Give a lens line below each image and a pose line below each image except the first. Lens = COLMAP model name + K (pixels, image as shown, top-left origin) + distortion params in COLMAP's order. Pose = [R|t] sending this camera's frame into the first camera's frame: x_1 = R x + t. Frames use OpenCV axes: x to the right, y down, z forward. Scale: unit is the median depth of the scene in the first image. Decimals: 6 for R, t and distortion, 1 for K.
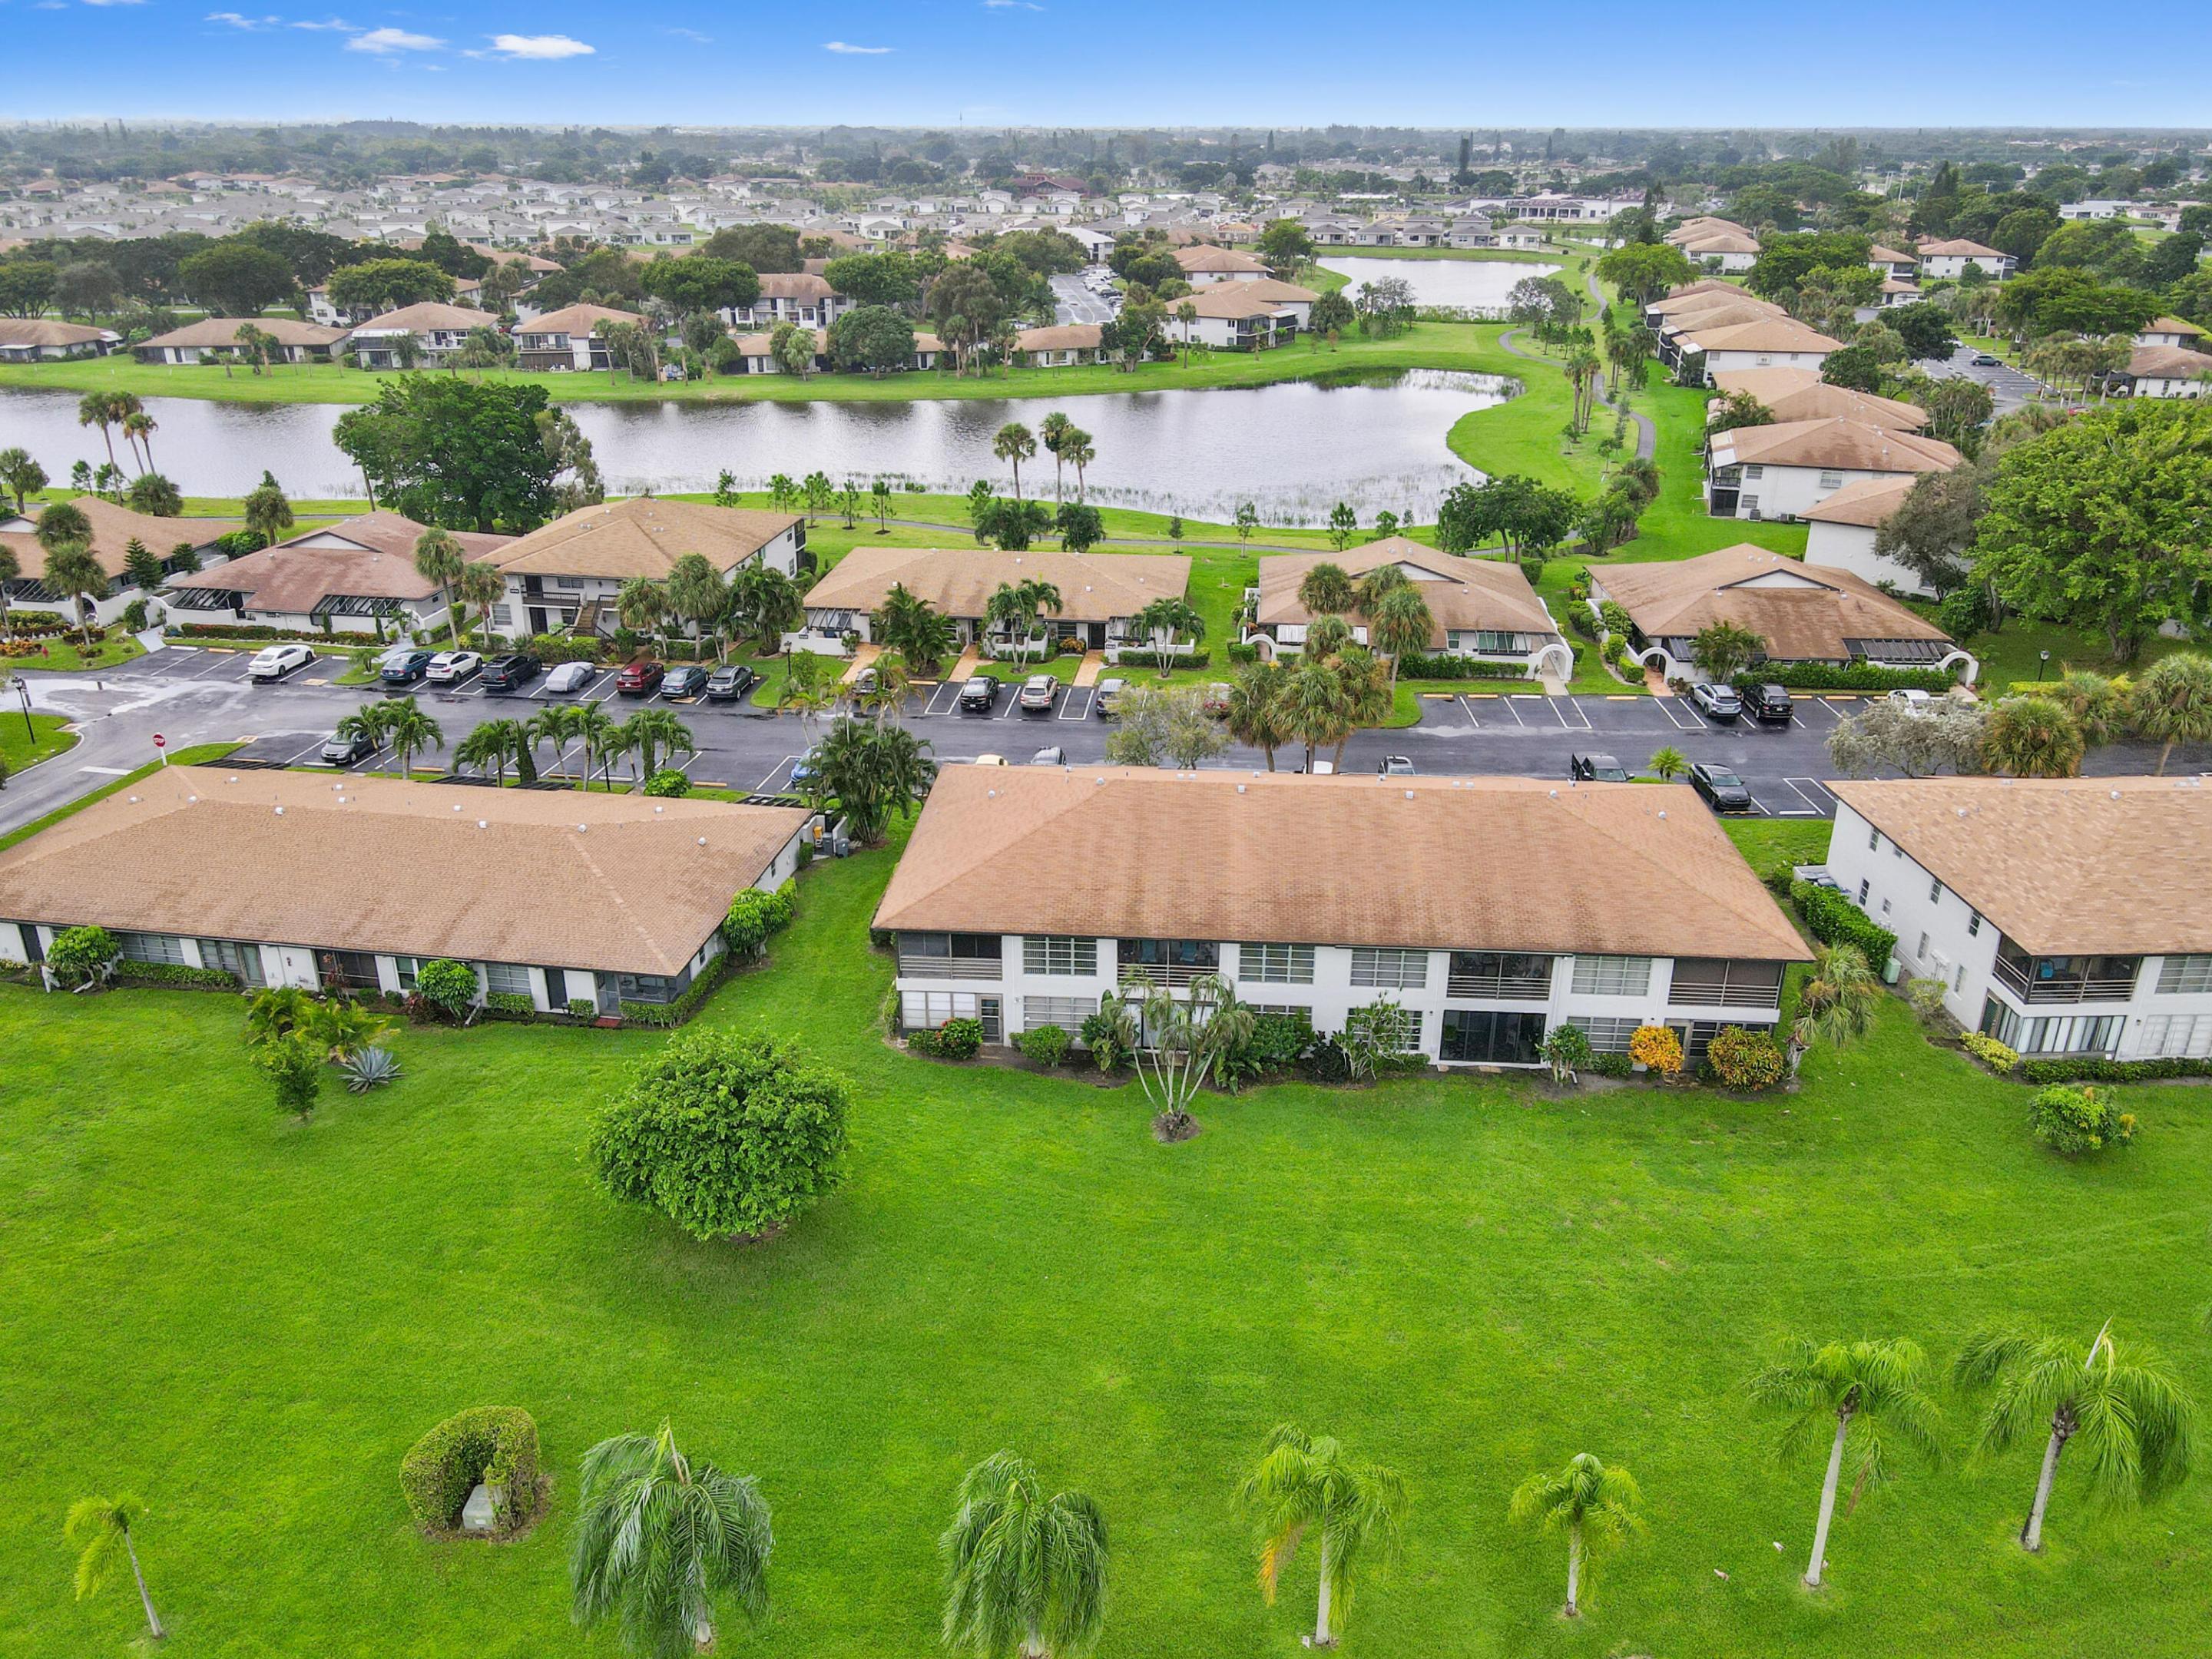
lens RADIAL K [[1567.0, 0, 1106.0], [0, 1567.0, 829.5], [0, 0, 1]] dist [-0.006926, 0.007446]
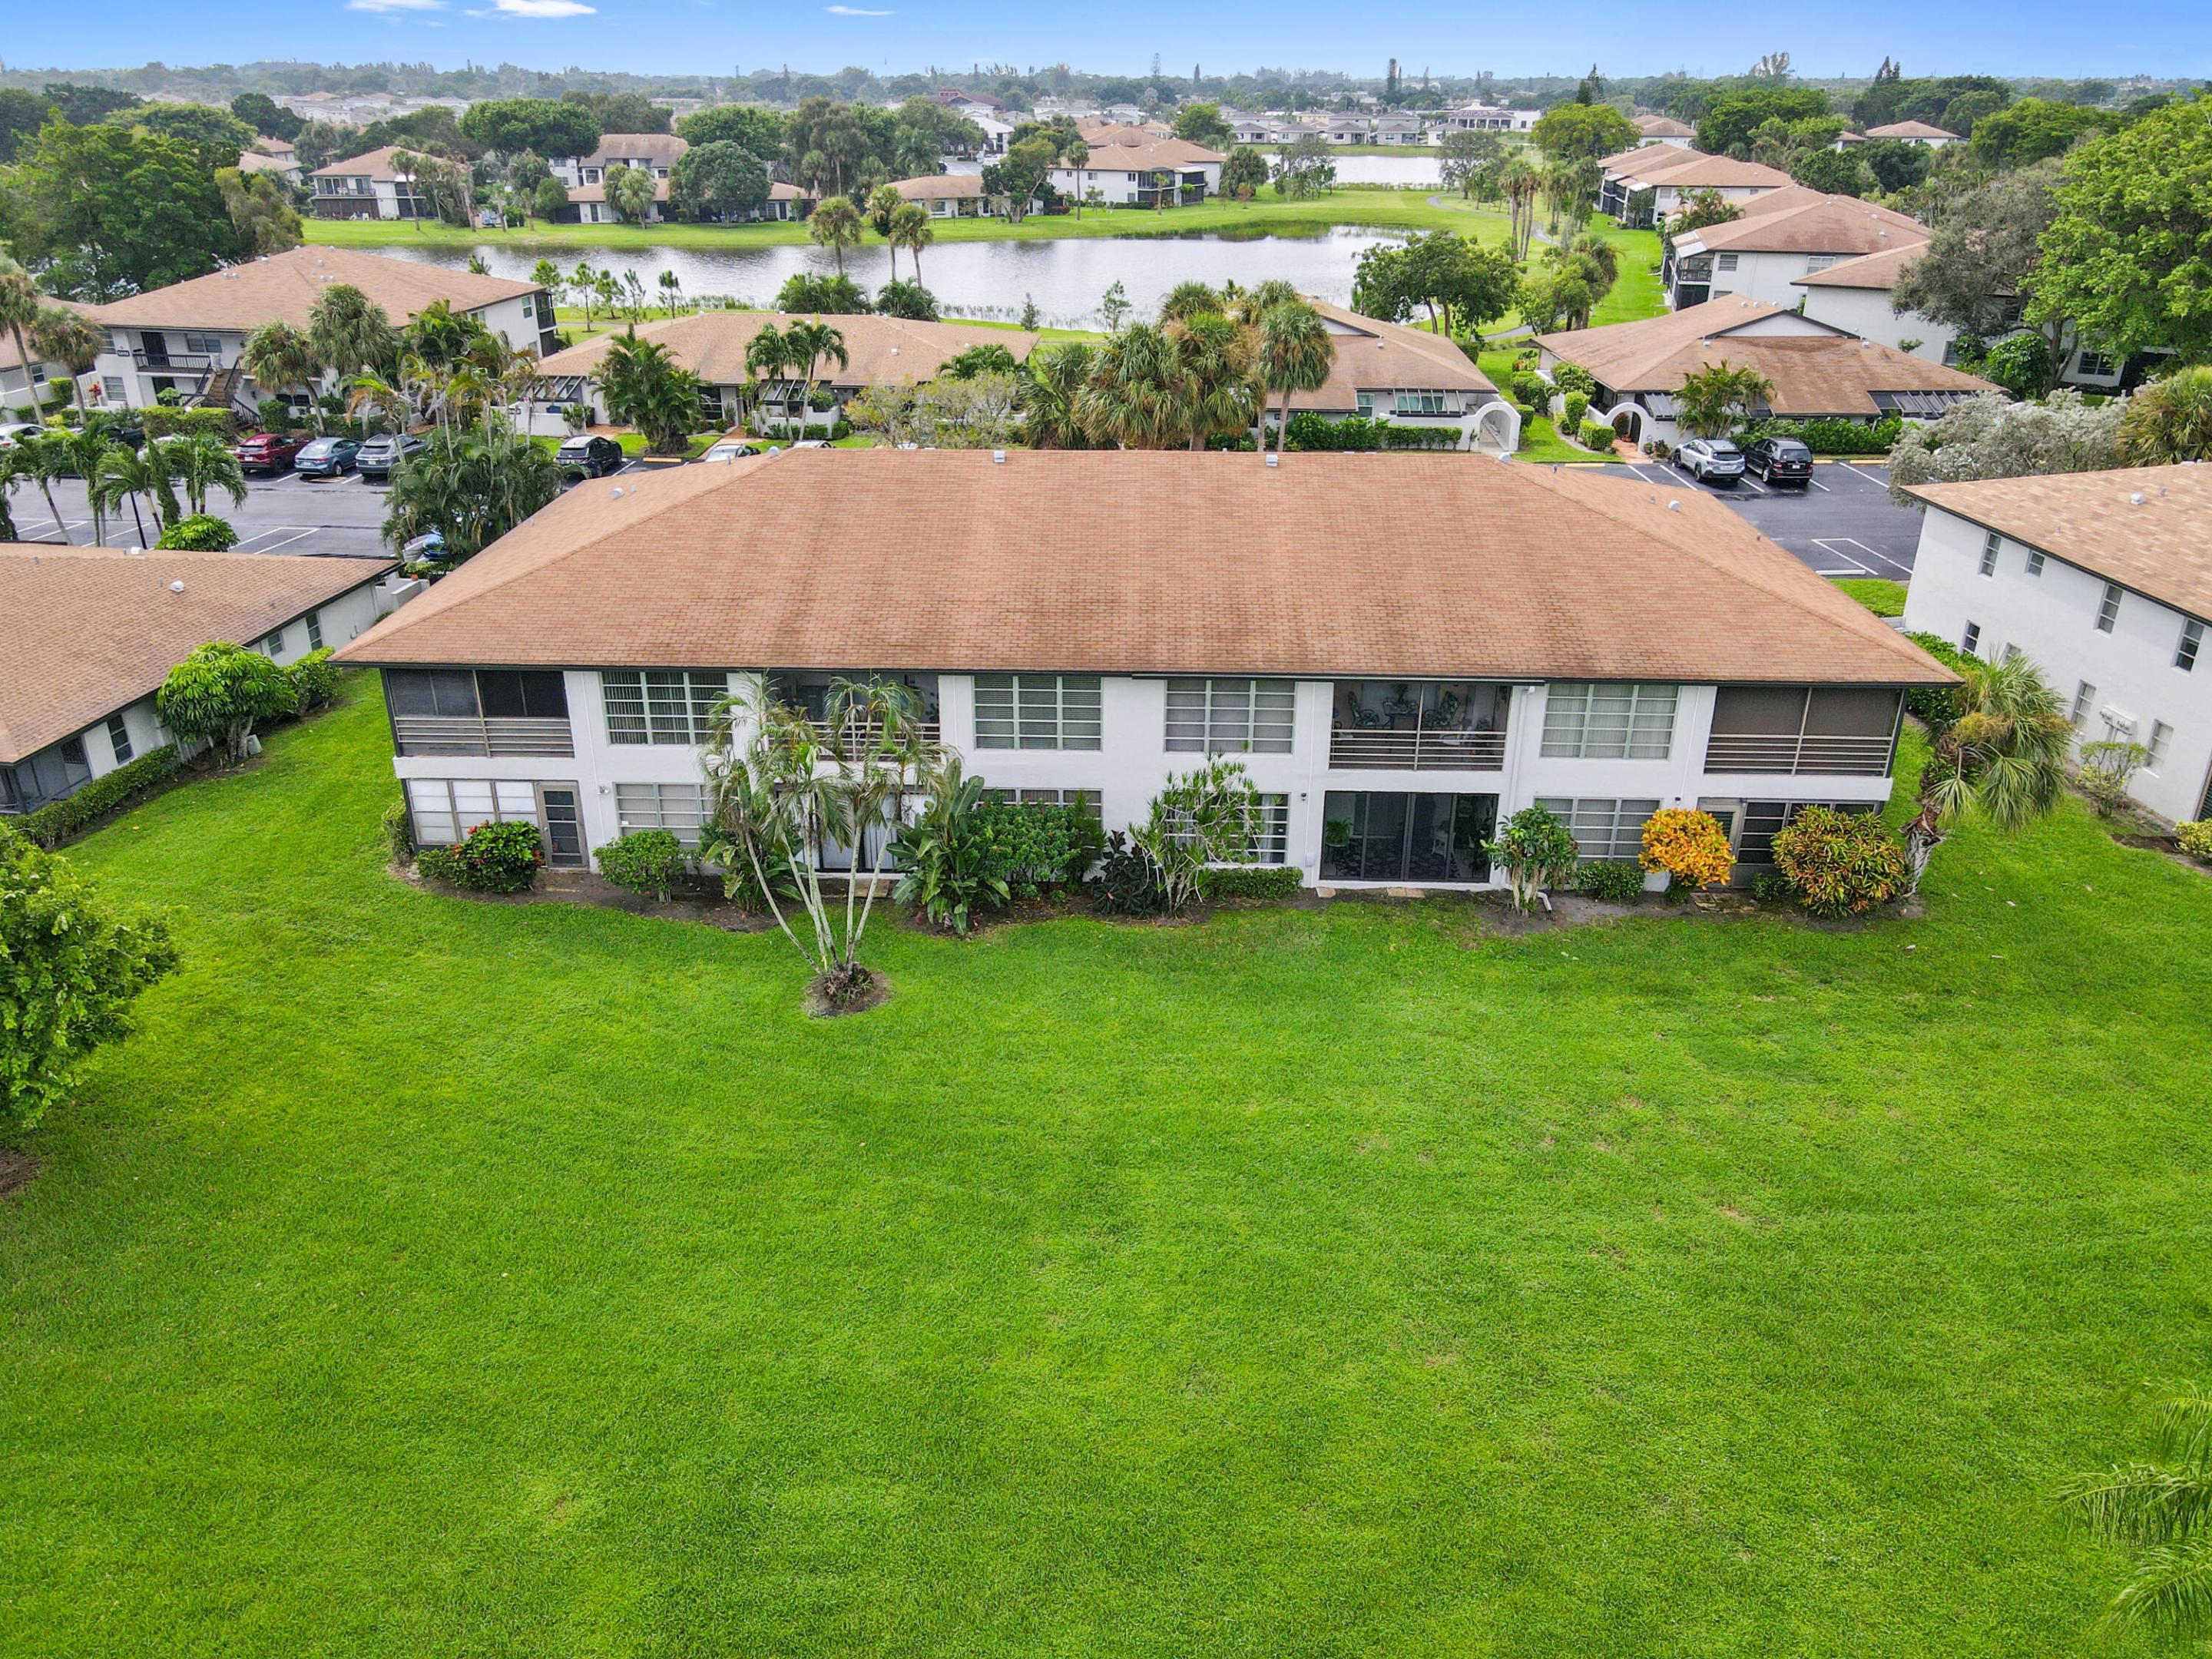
lens RADIAL K [[1521.7, 0, 1106.0], [0, 1521.7, 829.5], [0, 0, 1]] dist [-0.001277, -0.000463]
pose [[0.999349, -0.016424, 0.032107, 0.113836], [0.015649, 0.999583, 0.024250, 0.113321], [-0.032492, -0.023732, 0.999190, 0.428193]]
